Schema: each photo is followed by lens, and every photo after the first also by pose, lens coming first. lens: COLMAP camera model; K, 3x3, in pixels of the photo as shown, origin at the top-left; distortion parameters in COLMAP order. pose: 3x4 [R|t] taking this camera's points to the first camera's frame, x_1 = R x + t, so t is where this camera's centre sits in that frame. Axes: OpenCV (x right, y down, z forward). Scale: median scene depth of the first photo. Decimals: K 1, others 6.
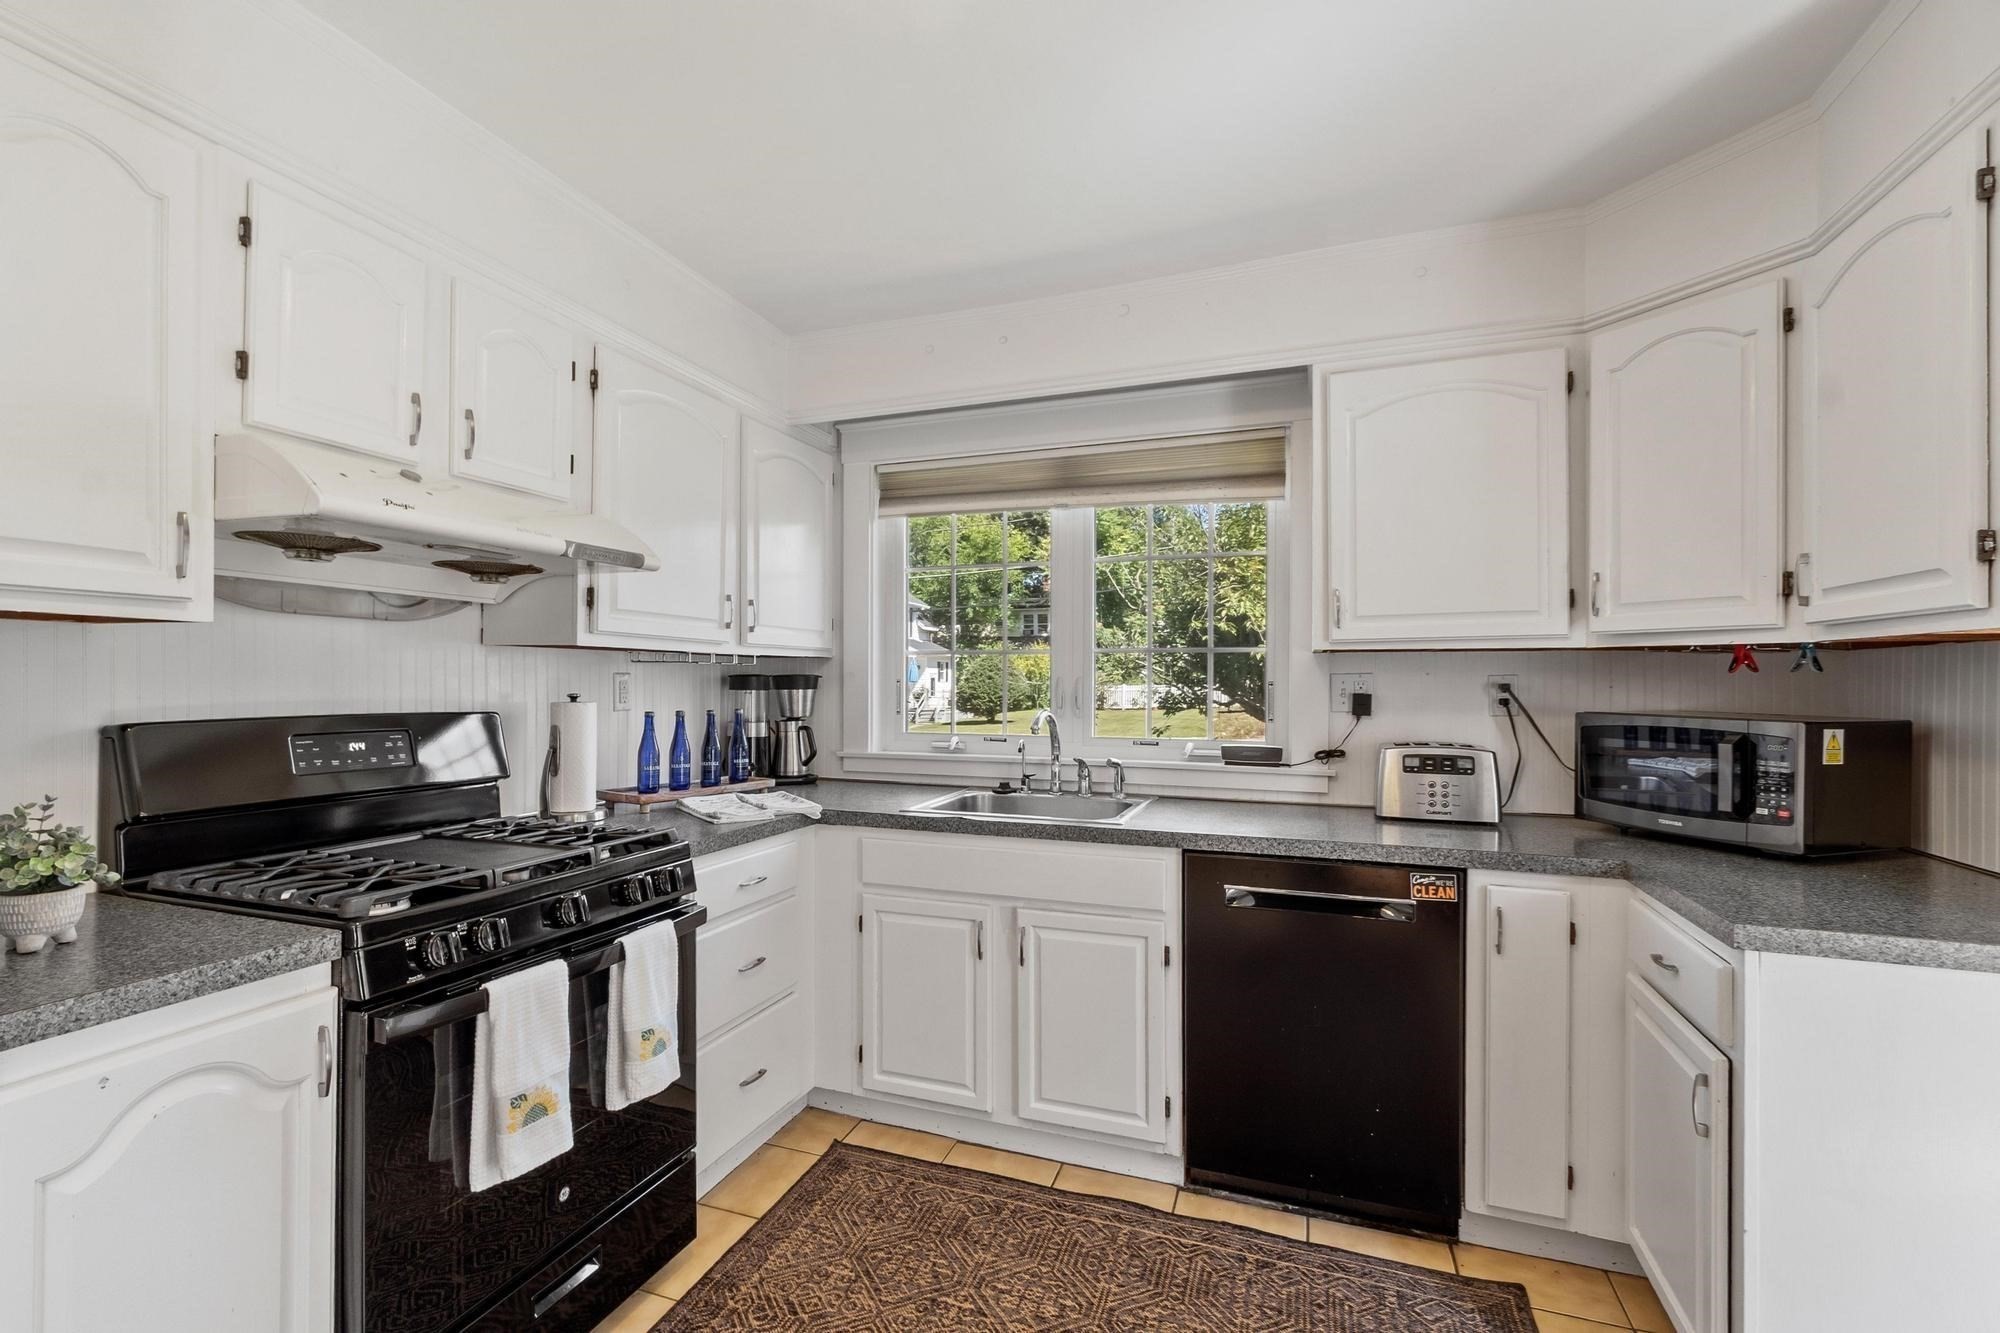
lens RADIAL K [[899.2, 0, 961.4], [0, 899.2, 680.7], [0, 0, 1]] dist [-0.000139, -0.000300]
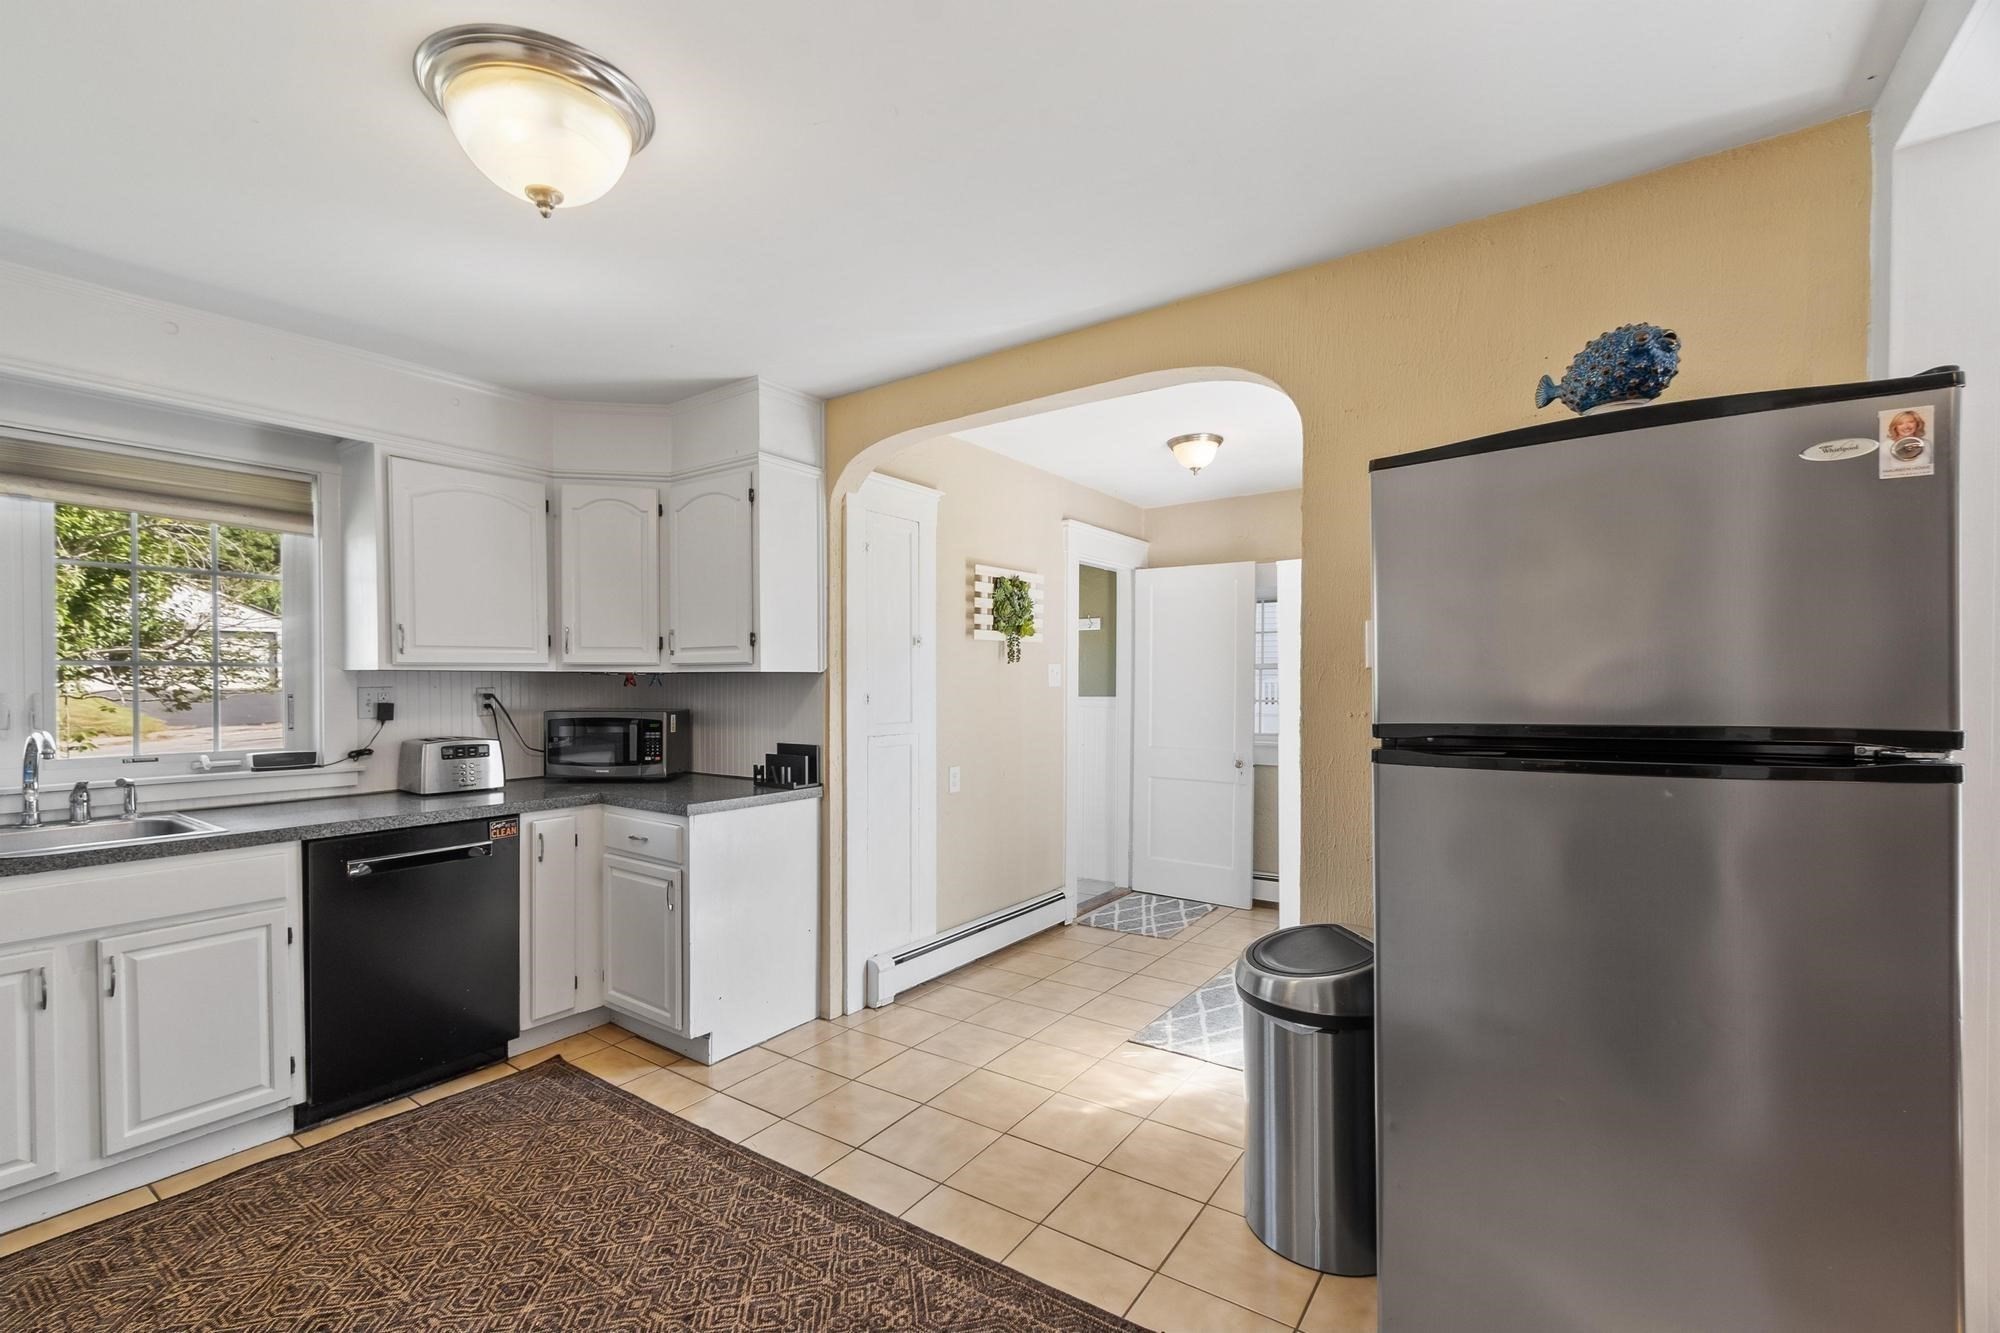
lens RADIAL K [[863.6, 0, 953.3], [0, 863.6, 694.5], [0, 0, 1]] dist [0.002011, 0.000226]
pose [[0.277406, -0.018602, 0.960573, -0.598876], [0.002401, 0.999823, 0.018669, -0.022001], [-0.960750, -0.002872, 0.277402, -0.127429]]
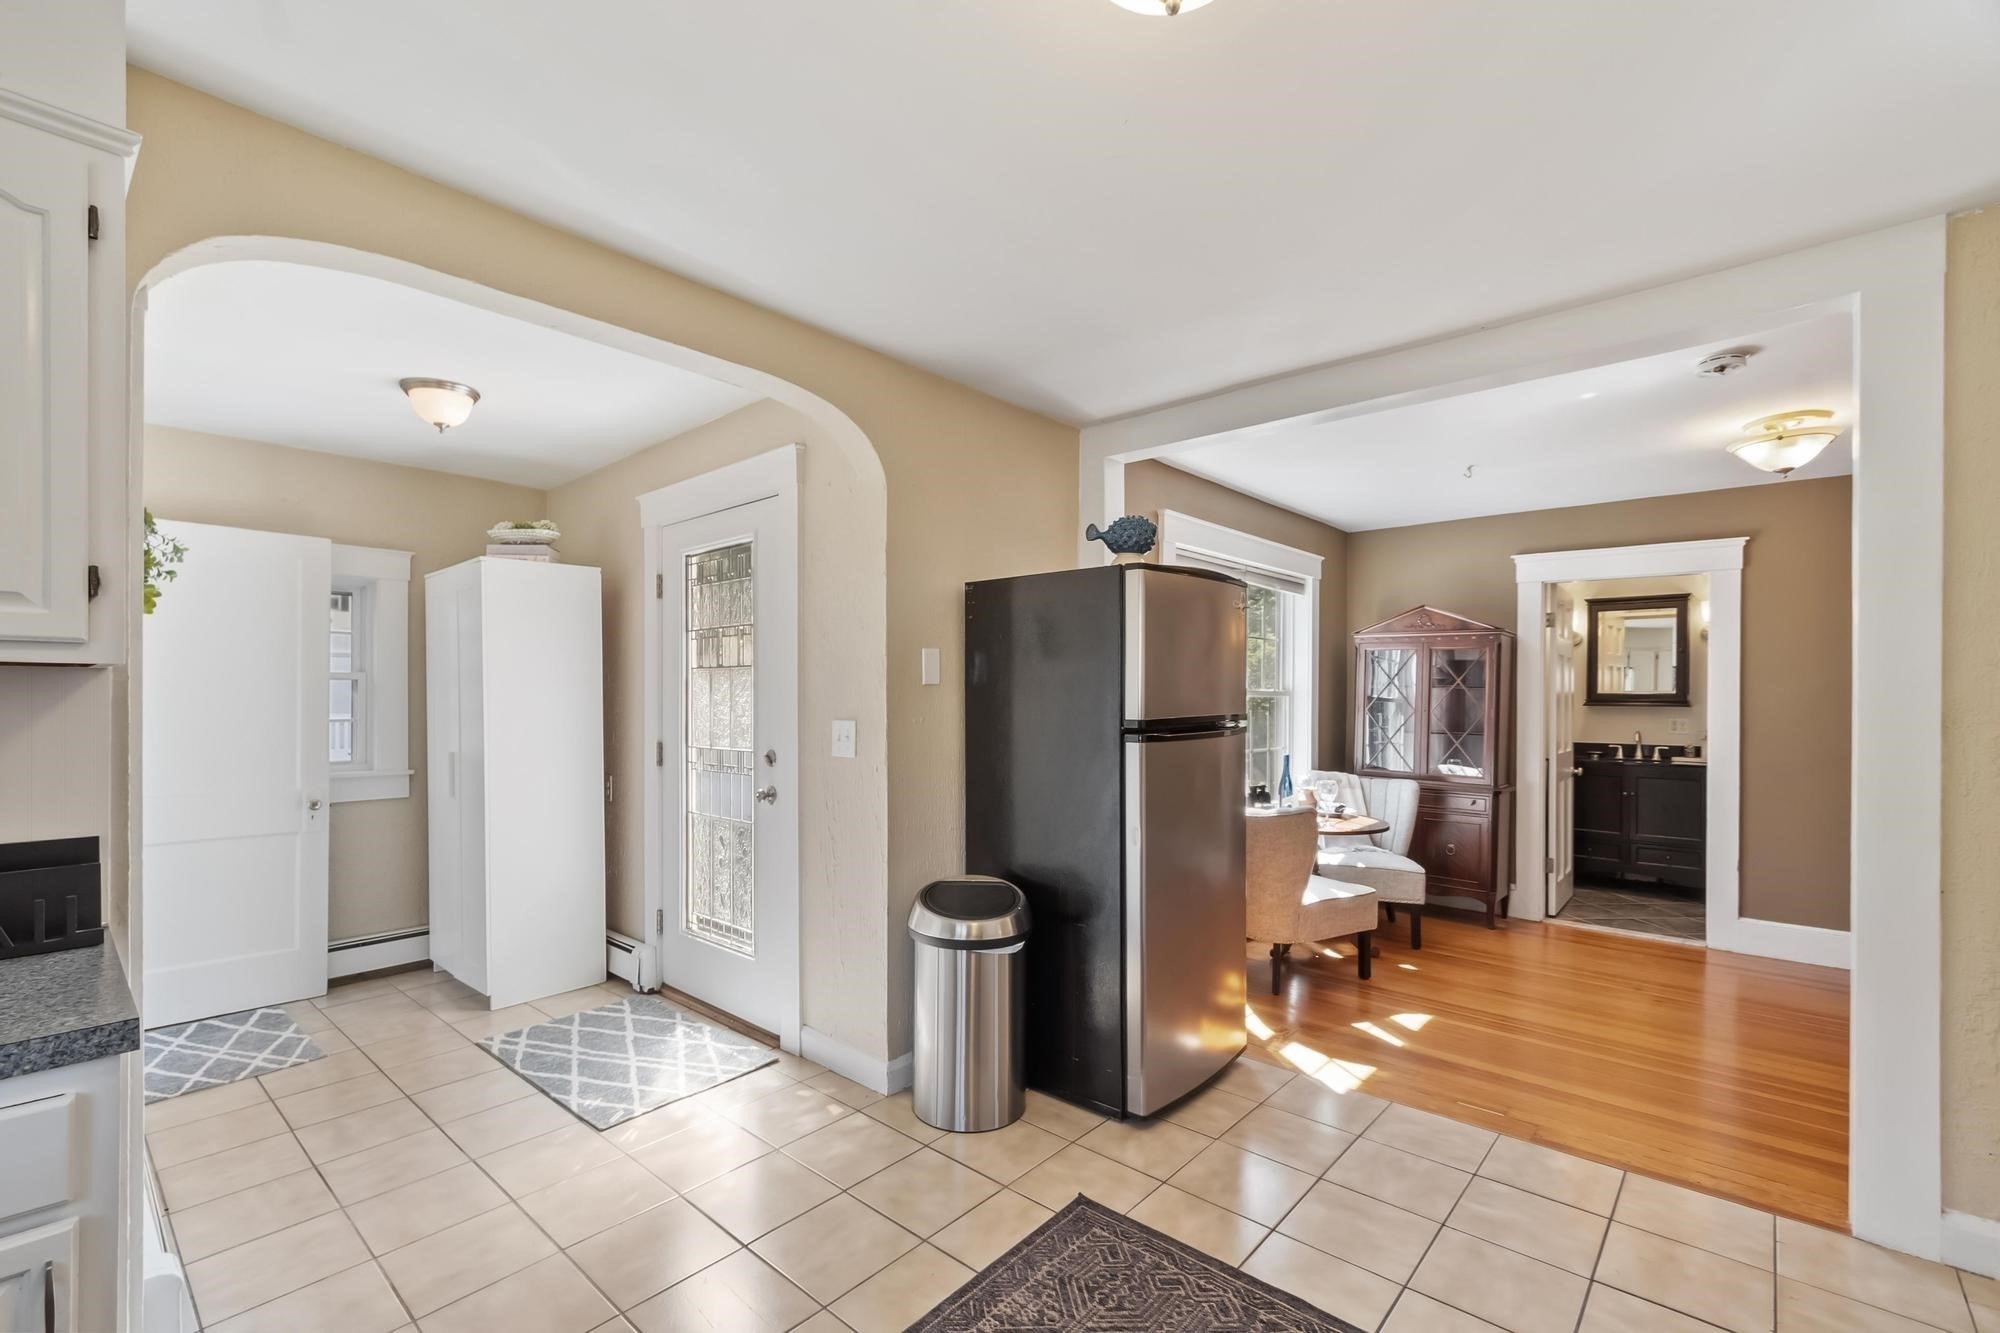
lens RADIAL K [[877.7, 0, 980.0], [0, 877.7, 712.6], [0, 0, 1]] dist [0.000324, -0.000921]
pose [[-0.928775, -0.012237, 0.370443, -0.102952], [-0.004847, 0.999770, 0.020873, -0.021533], [-0.370613, 0.017591, -0.928621, 0.852713]]
